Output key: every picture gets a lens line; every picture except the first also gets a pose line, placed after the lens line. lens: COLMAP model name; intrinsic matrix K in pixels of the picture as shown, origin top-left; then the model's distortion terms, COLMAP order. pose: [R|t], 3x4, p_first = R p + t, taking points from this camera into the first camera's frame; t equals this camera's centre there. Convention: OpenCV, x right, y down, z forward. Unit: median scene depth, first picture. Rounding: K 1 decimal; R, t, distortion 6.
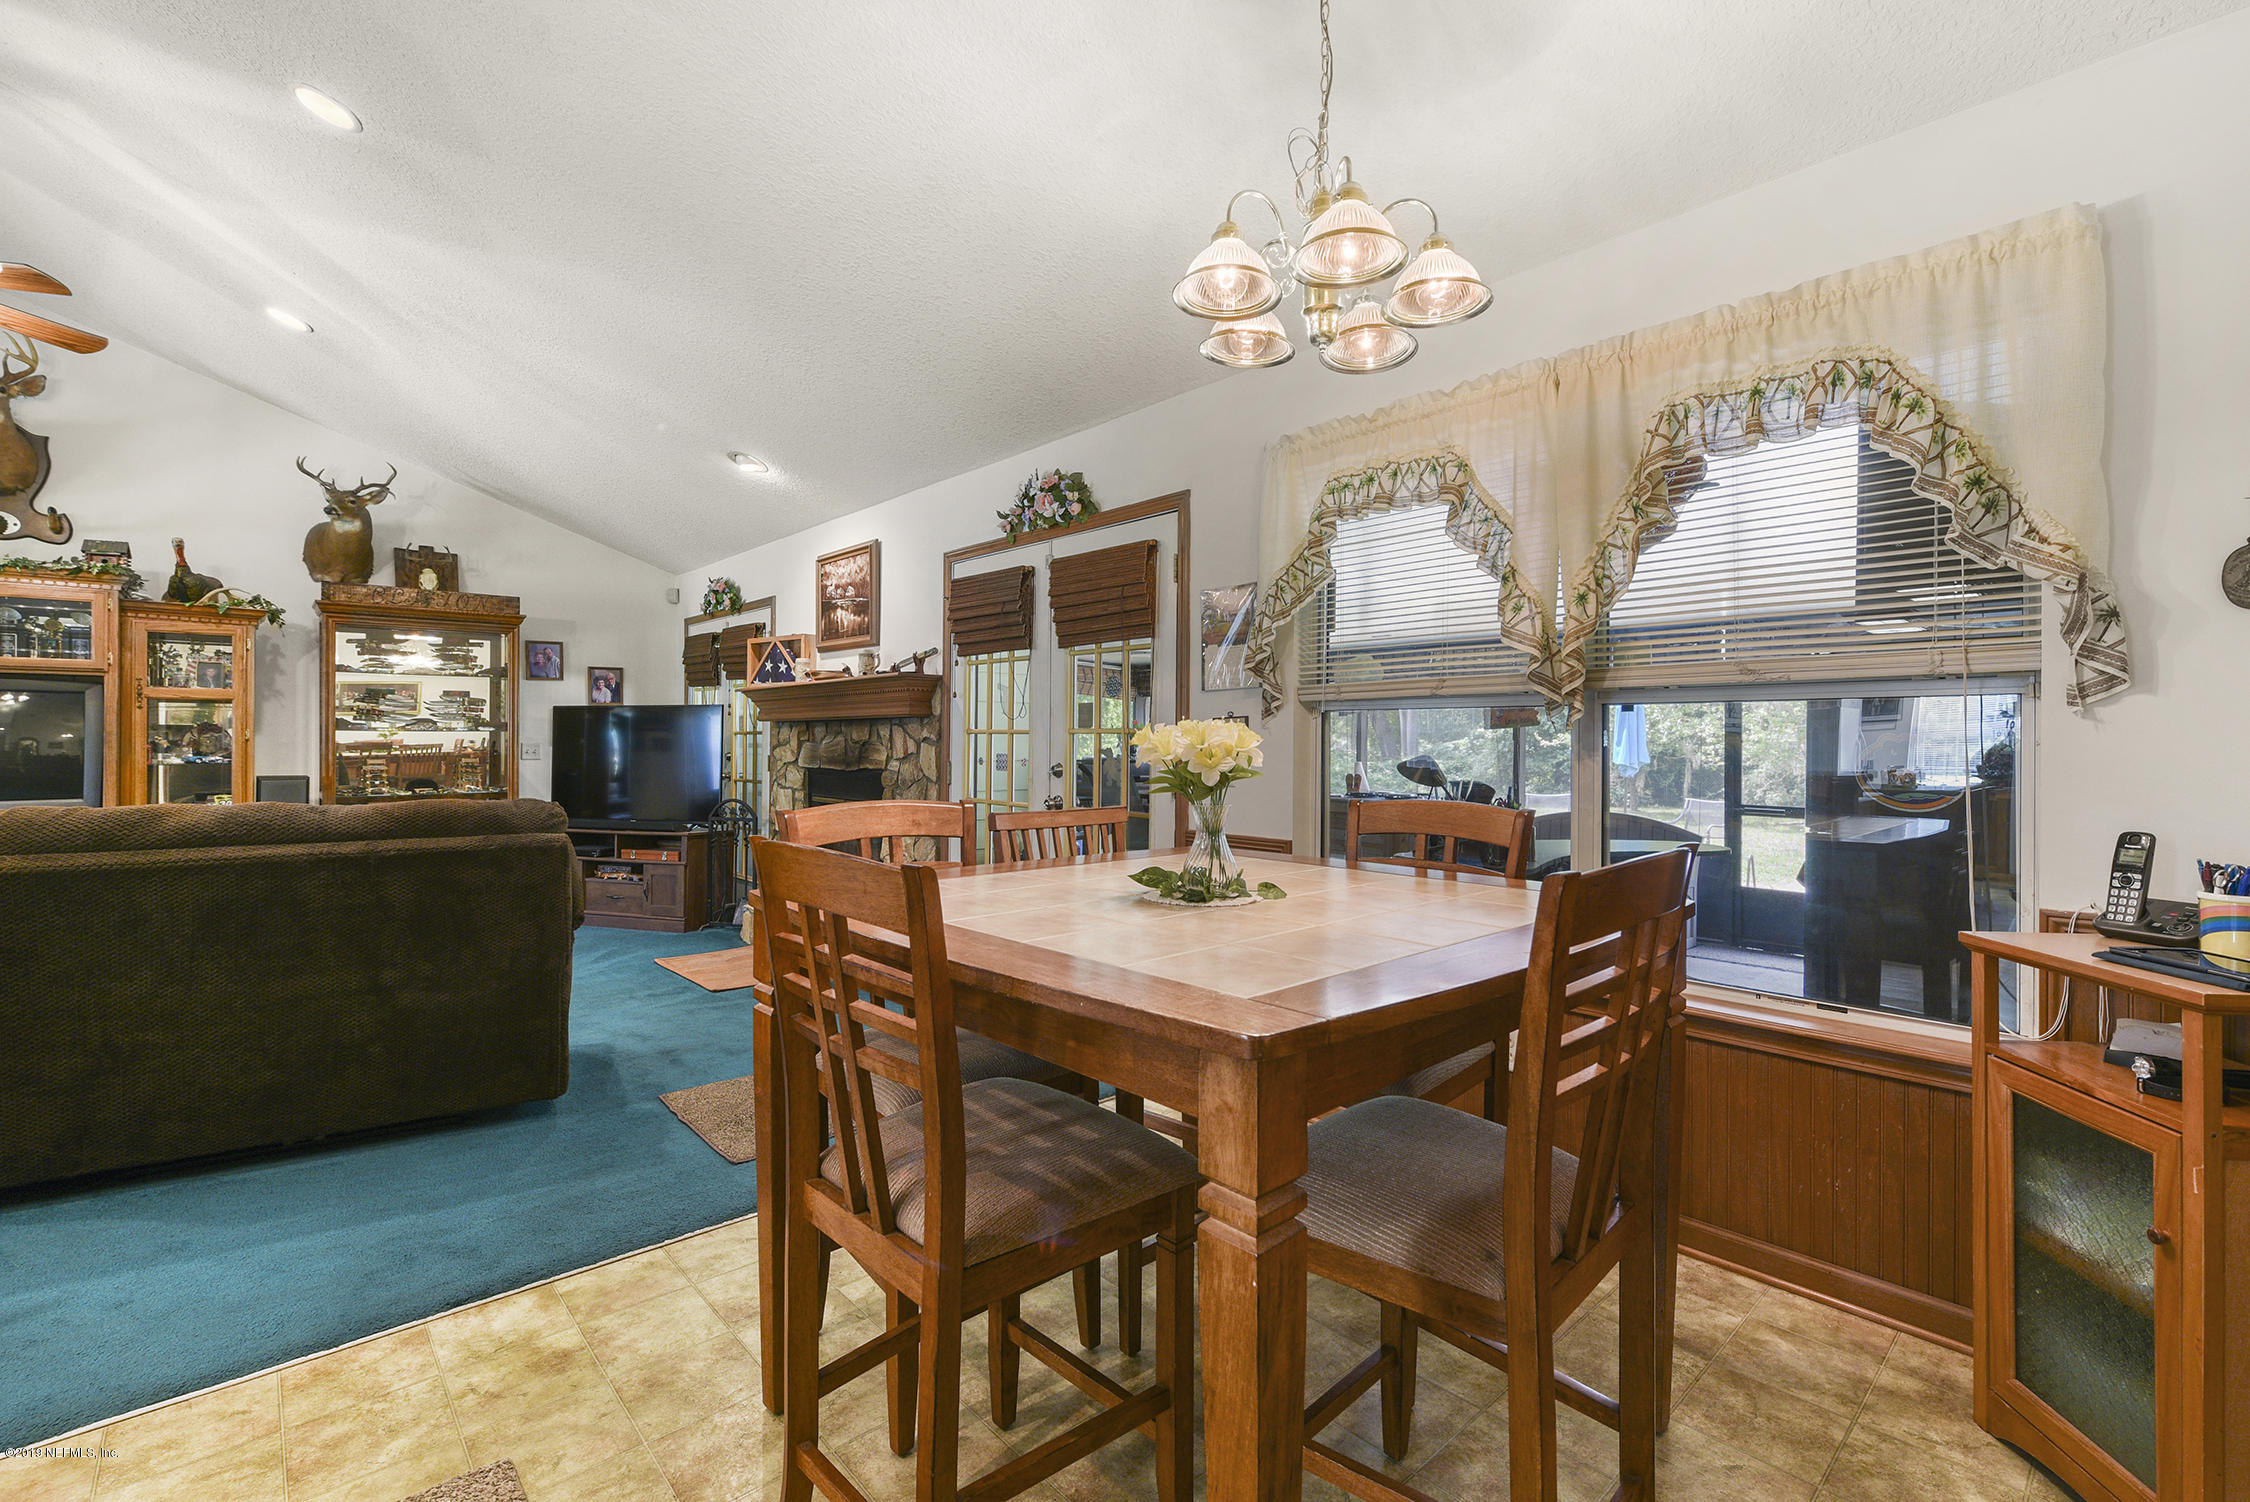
lens RADIAL K [[973.0, 0, 1126.7], [0, 973.0, 738.7], [0, 0, 1]] dist [0.000296, -0.000074]
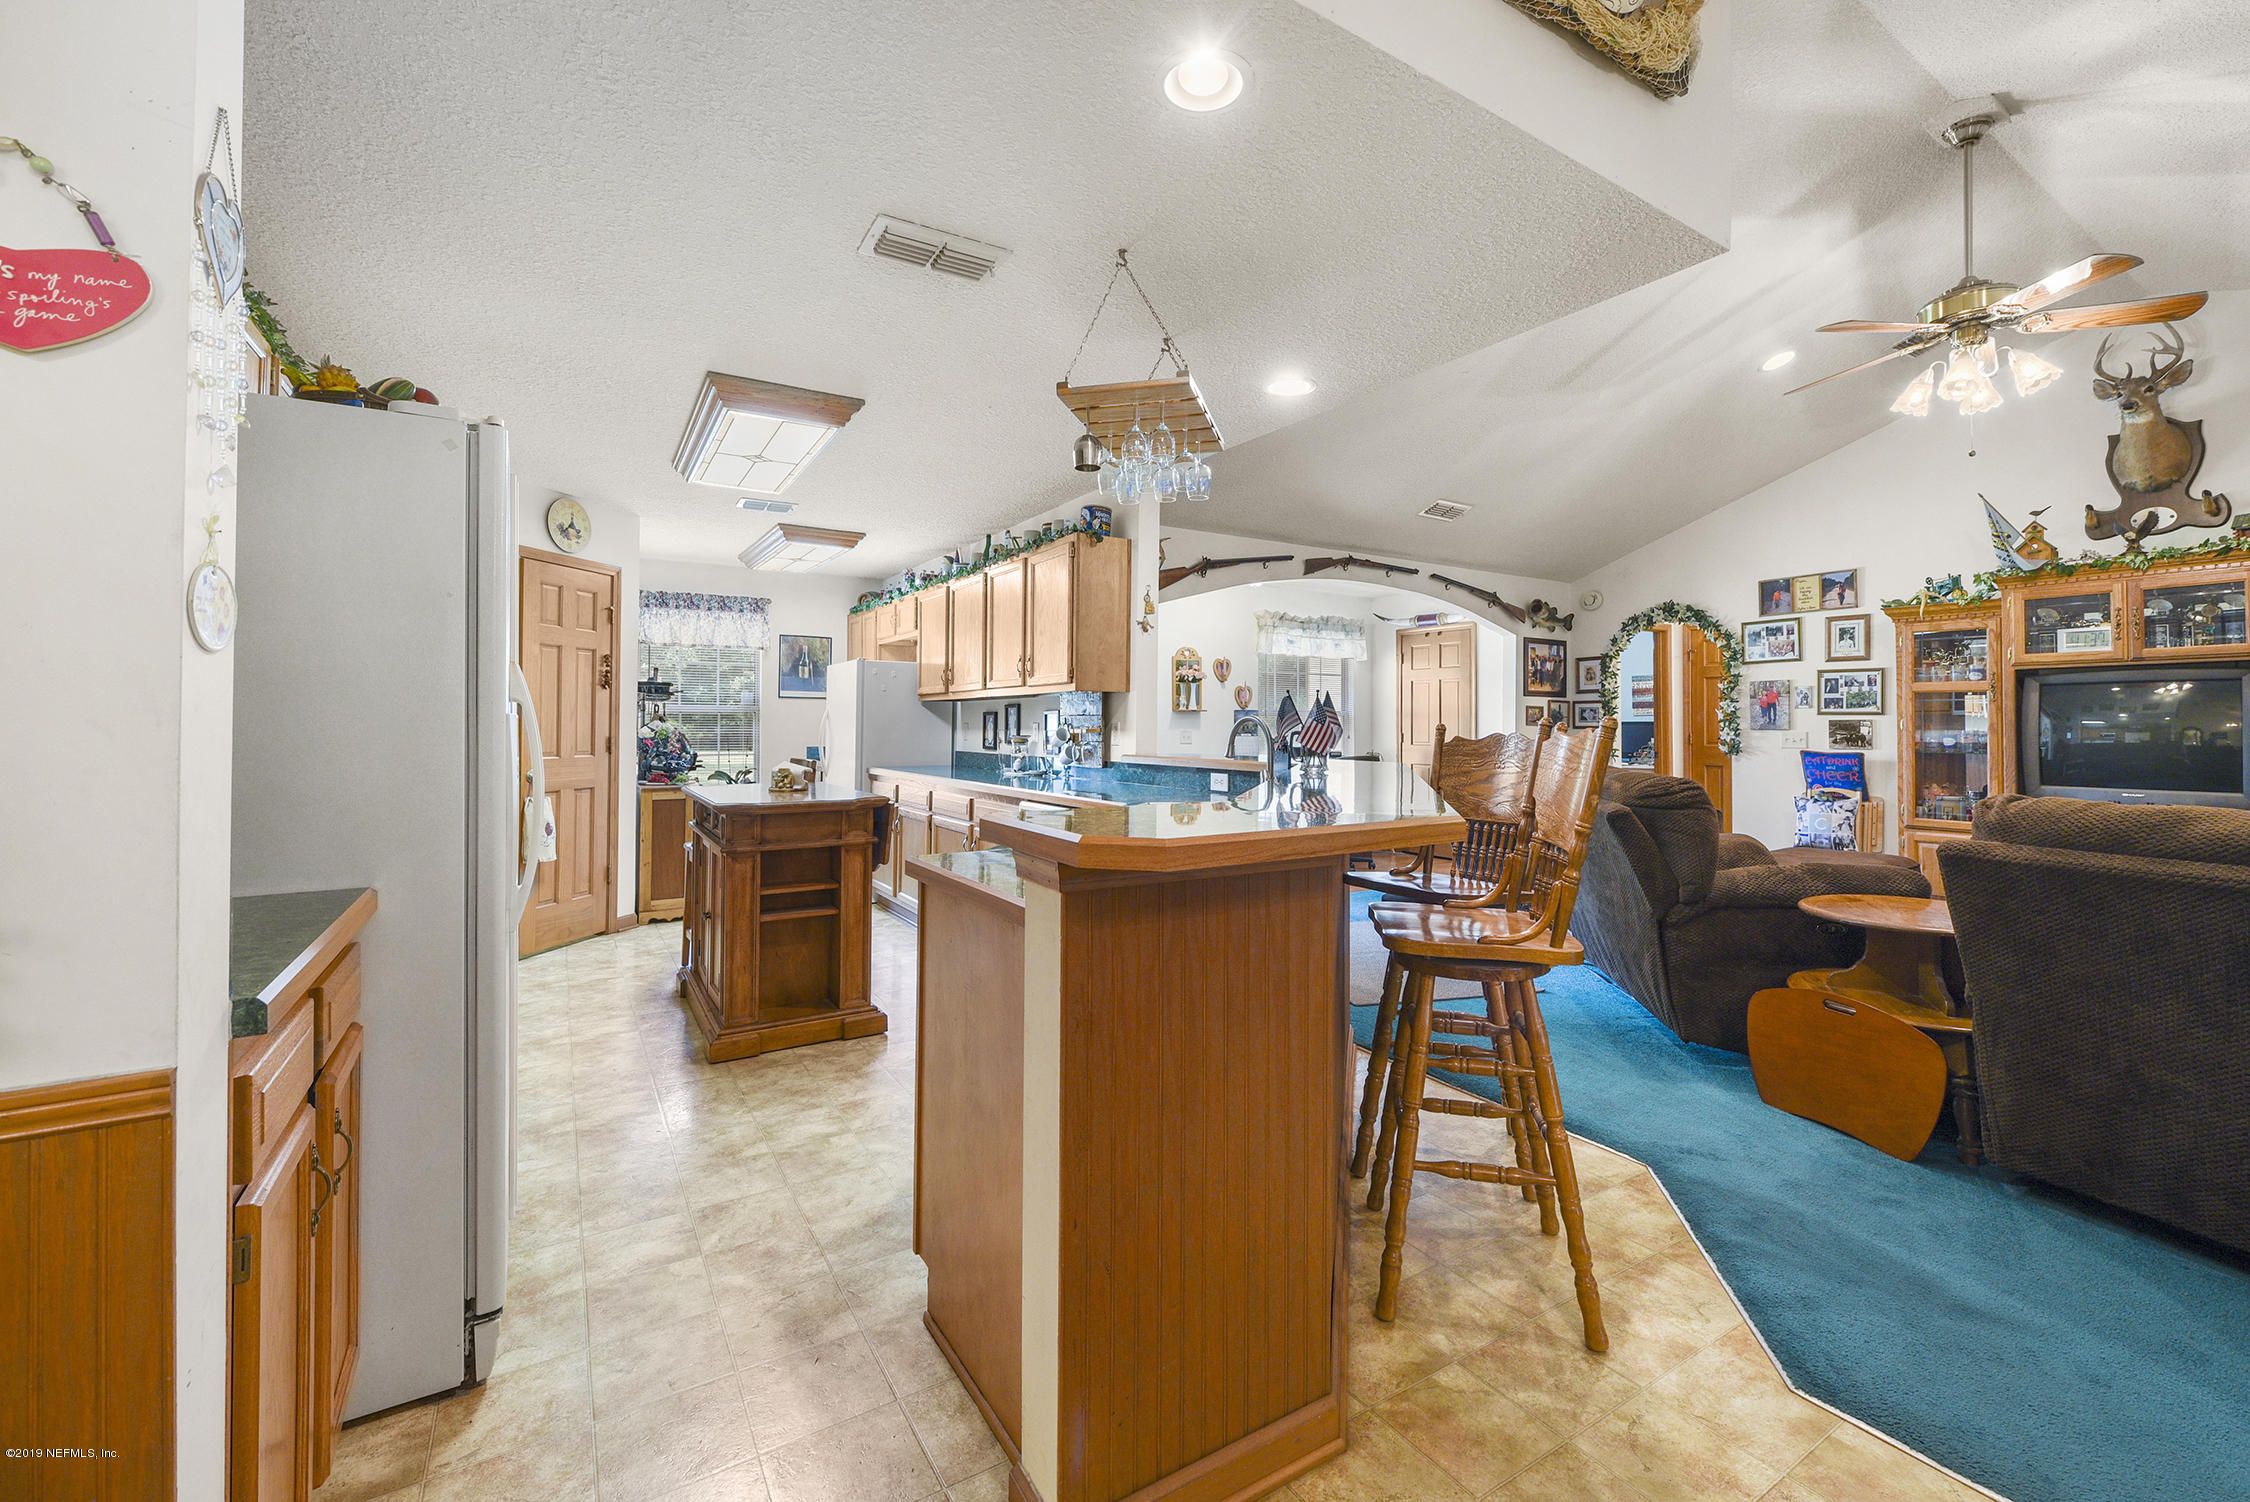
lens RADIAL K [[917.0, 0, 1139.4], [0, 917.0, 707.1], [0, 0, 1]] dist [-0.005738, -0.000634]
pose [[-0.179888, -0.025028, -0.983369, -0.028671], [0.000706, 0.999673, -0.025572, 0.000830], [0.983687, -0.005294, -0.179812, 0.119435]]
